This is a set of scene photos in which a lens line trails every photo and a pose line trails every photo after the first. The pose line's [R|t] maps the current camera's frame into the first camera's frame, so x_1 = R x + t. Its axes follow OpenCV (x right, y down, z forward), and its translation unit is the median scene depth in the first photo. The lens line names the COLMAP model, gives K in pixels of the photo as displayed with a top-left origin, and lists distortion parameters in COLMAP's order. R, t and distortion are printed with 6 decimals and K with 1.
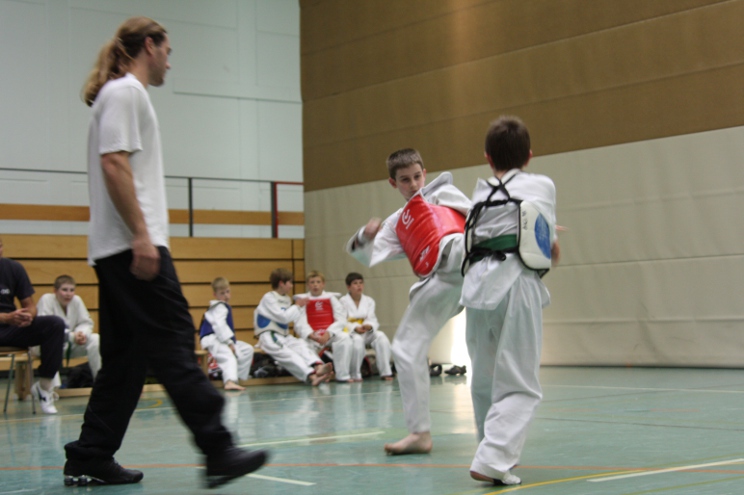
lens RADIAL K [[1410.5, 0, 372.0], [0, 1410.5, 247.5], [0, 0, 1]] dist [-0.016375, -0.085508]
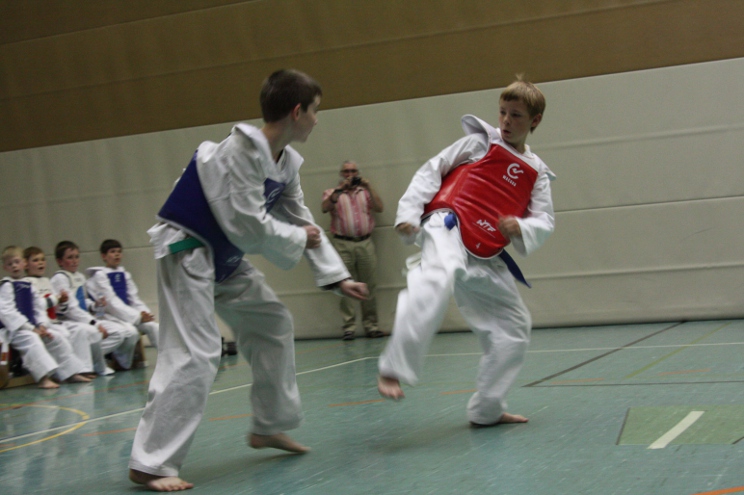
lens RADIAL K [[1197.7, 0, 372.0], [0, 1197.7, 247.5], [0, 0, 1]] dist [-0.002838, 0.039574]
pose [[0.878630, -0.014758, 0.477276, -0.219983], [0.014320, 0.999887, 0.004556, 0.021411], [-0.477289, 0.002831, 0.878742, 0.287196]]
